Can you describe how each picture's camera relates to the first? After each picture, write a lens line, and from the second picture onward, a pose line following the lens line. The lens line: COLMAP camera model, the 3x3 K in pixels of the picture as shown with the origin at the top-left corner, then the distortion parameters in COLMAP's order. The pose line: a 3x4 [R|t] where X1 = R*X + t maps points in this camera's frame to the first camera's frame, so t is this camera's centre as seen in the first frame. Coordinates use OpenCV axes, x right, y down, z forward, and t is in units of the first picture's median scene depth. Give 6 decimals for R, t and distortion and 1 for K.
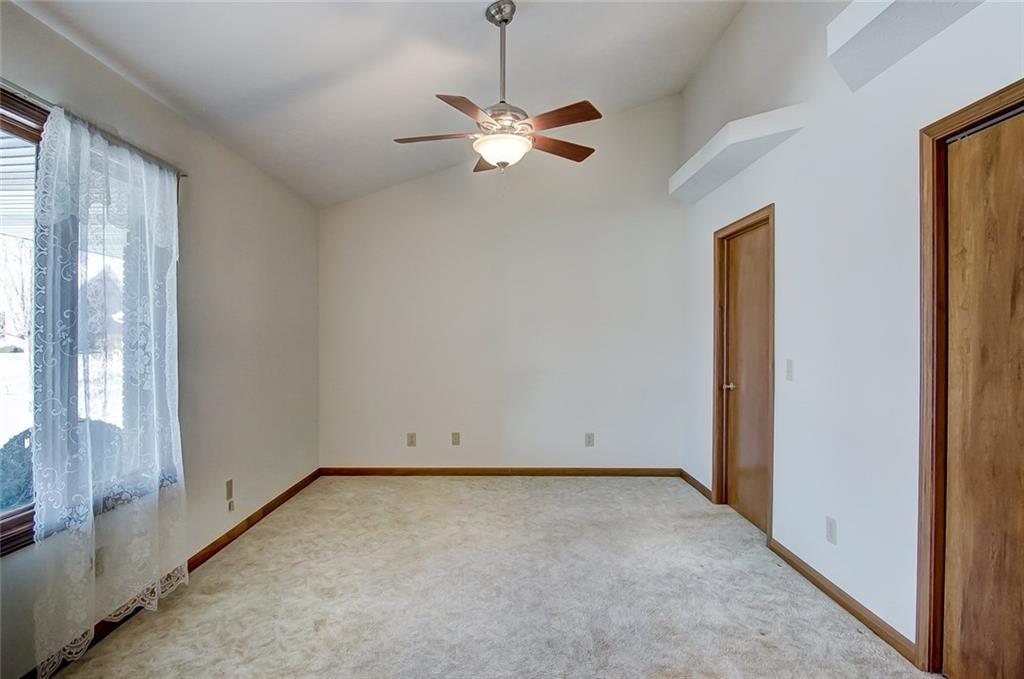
lens RADIAL K [[551.2, 0, 507.5], [0, 551.2, 325.6], [0, 0, 1]] dist [-0.039514, 0.011850]
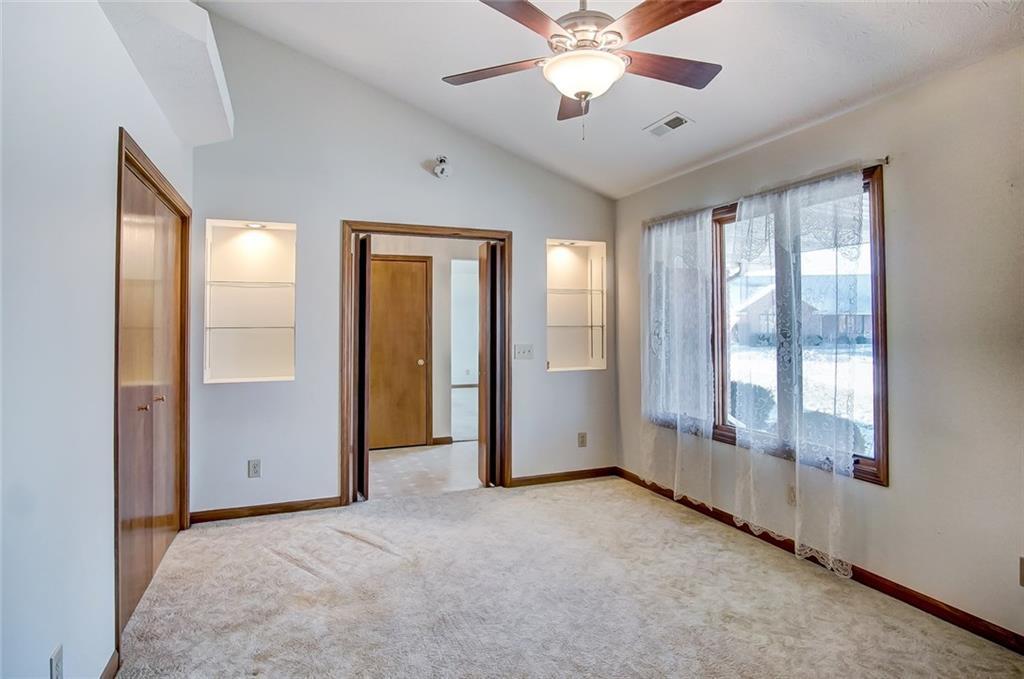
lens RADIAL K [[551.2, 0, 507.5], [0, 551.2, 325.6], [0, 0, 1]] dist [-0.039514, 0.011850]
pose [[-0.927736, -0.016524, -0.372872, 0.417705], [-0.007629, 0.999650, -0.025317, 0.043764], [0.373160, -0.020643, -0.927538, 1.936487]]
